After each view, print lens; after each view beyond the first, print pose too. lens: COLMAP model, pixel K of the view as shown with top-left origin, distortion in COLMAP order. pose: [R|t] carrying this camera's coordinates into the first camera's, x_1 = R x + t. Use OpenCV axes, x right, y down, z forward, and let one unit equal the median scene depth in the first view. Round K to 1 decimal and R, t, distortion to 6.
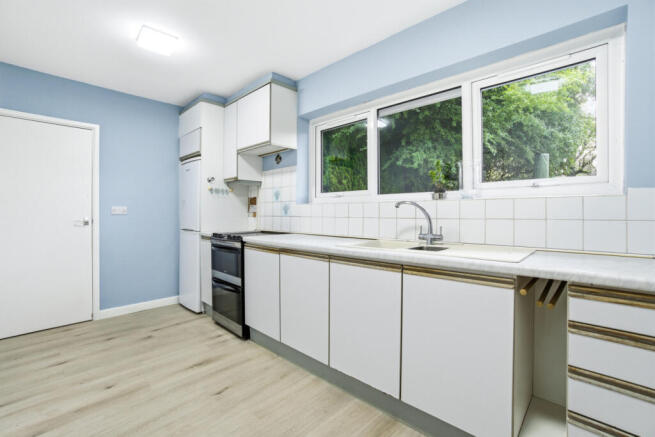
lens RADIAL K [[290.6, 0, 327.0], [0, 290.6, 214.4], [0, 0, 1]] dist [-0.039024, 0.000155]
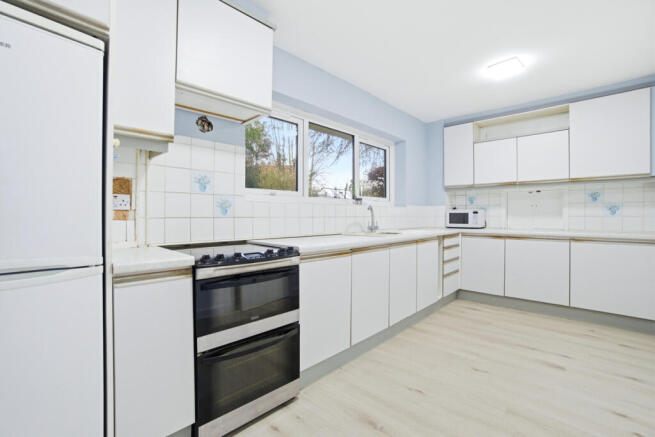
lens RADIAL K [[290.6, 0, 327.0], [0, 290.6, 214.4], [0, 0, 1]] dist [-0.039024, 0.000155]
pose [[0.009628, -0.000870, 0.999953, -0.971620], [0.004769, 0.999988, 0.000824, 0.000618], [-0.999942, 0.004761, 0.009632, 0.922680]]
